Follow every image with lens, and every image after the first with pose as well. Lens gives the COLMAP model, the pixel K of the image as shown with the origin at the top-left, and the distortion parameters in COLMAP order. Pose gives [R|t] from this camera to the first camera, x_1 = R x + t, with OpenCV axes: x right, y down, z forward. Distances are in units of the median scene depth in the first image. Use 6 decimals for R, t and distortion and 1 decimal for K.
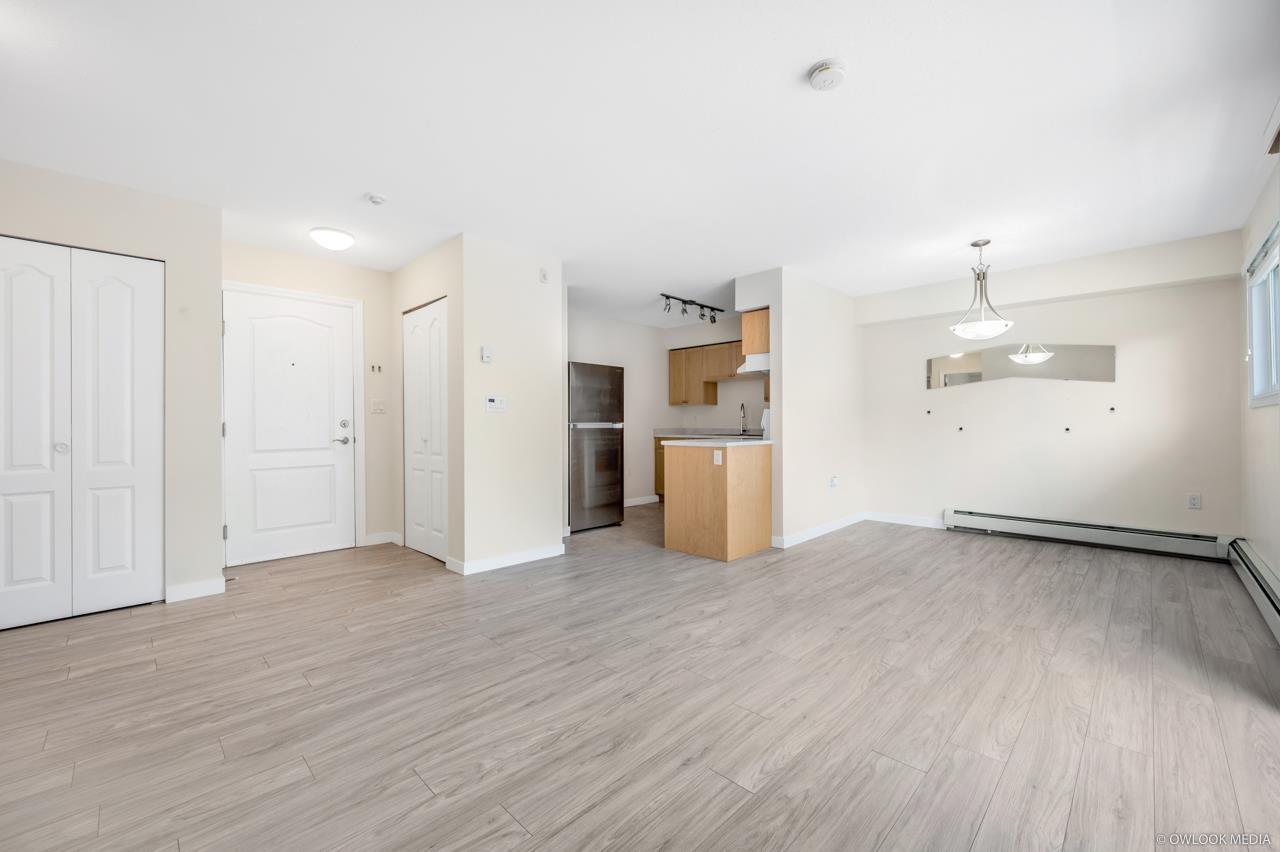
lens RADIAL K [[511.1, 0, 633.3], [0, 511.1, 423.6], [0, 0, 1]] dist [-0.001471, 0.000151]
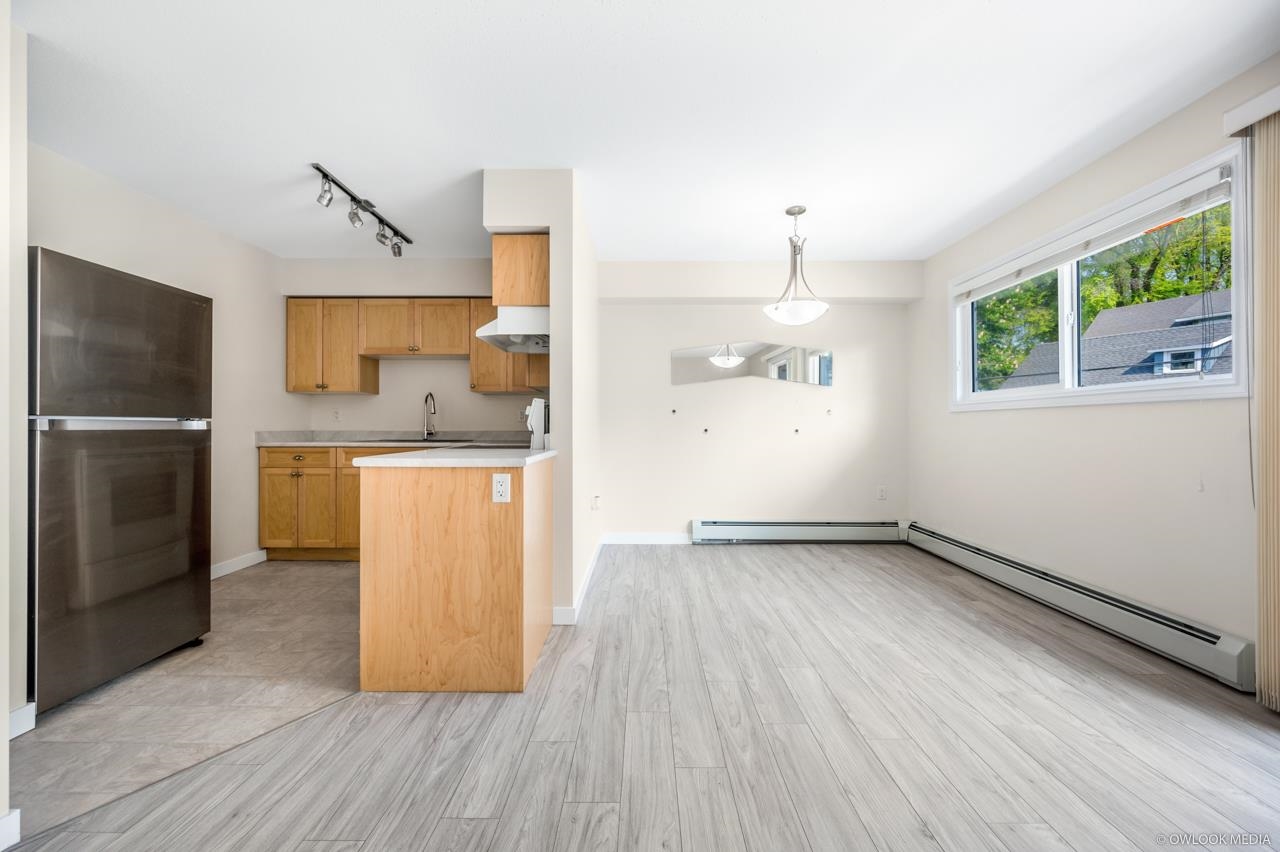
lens RADIAL K [[511.1, 0, 637.6], [0, 511.1, 425.2], [0, 0, 1]] dist [-0.001471, 0.000151]
pose [[0.714601, 0.004970, 0.699514, -0.109440], [-0.002691, 0.999987, -0.004355, 0.008542], [-0.699527, 0.001230, 0.714605, 0.667560]]
